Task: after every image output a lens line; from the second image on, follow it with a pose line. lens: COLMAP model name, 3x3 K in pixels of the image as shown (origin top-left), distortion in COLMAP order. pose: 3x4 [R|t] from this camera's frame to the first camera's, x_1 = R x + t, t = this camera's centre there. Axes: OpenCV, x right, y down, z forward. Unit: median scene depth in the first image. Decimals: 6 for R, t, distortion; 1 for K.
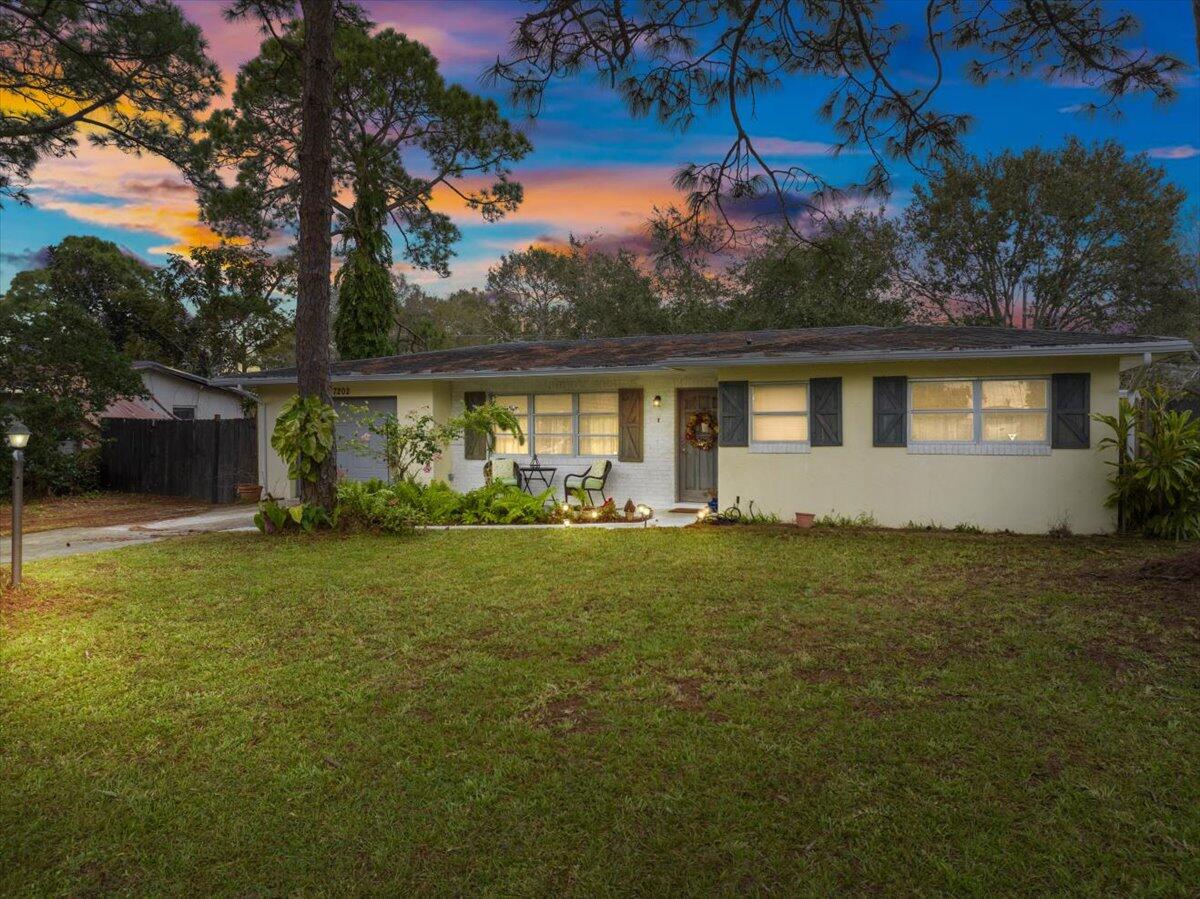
lens RADIAL K [[839.5, 0, 600.3], [0, 839.5, 449.0], [0, 0, 1]] dist [-0.037193, 0.015099]
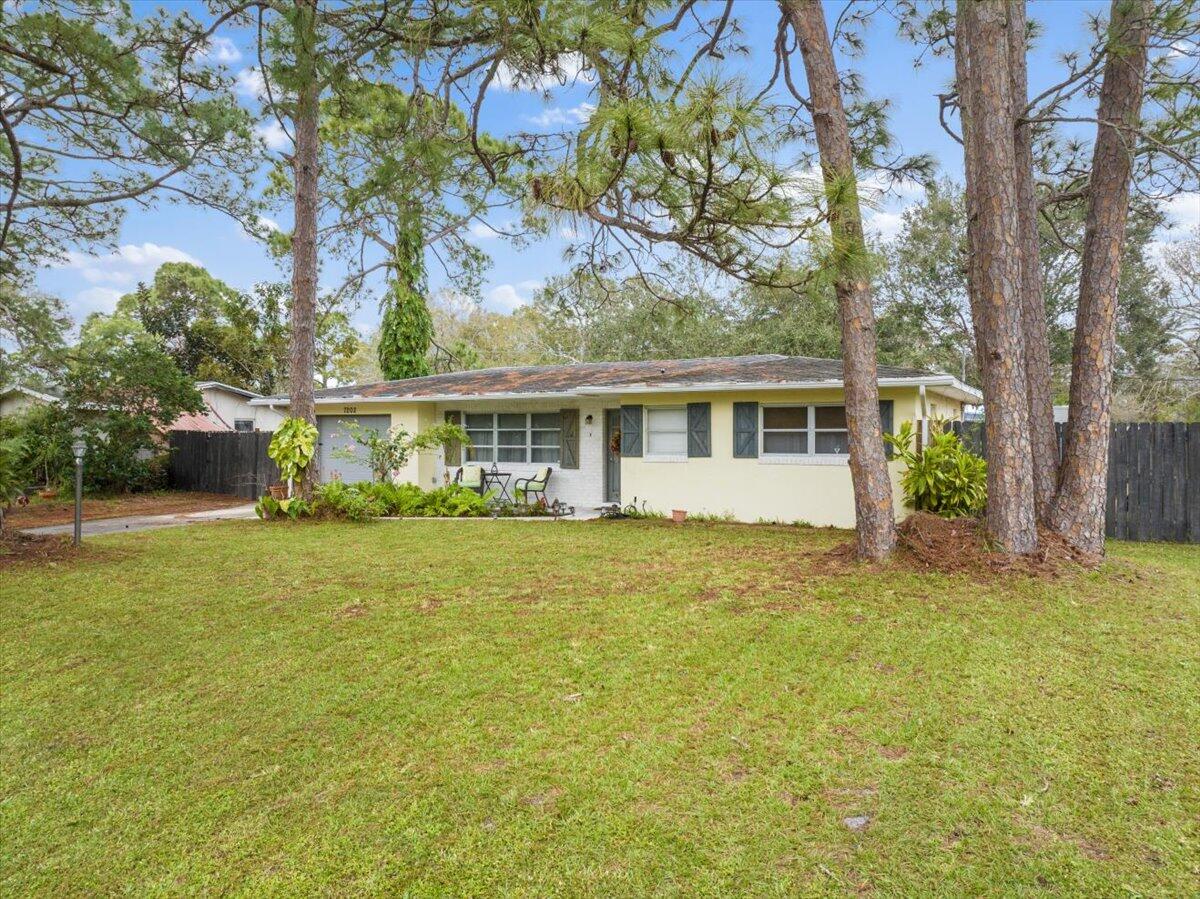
lens RADIAL K [[839.5, 0, 600.5], [0, 839.5, 449.4], [0, 0, 1]] dist [-0.037193, 0.015099]
pose [[0.995351, 0.004408, -0.096208, 0.175838], [-0.005198, 0.999955, -0.007964, -0.003117], [0.096169, 0.008427, 0.995329, -0.191031]]
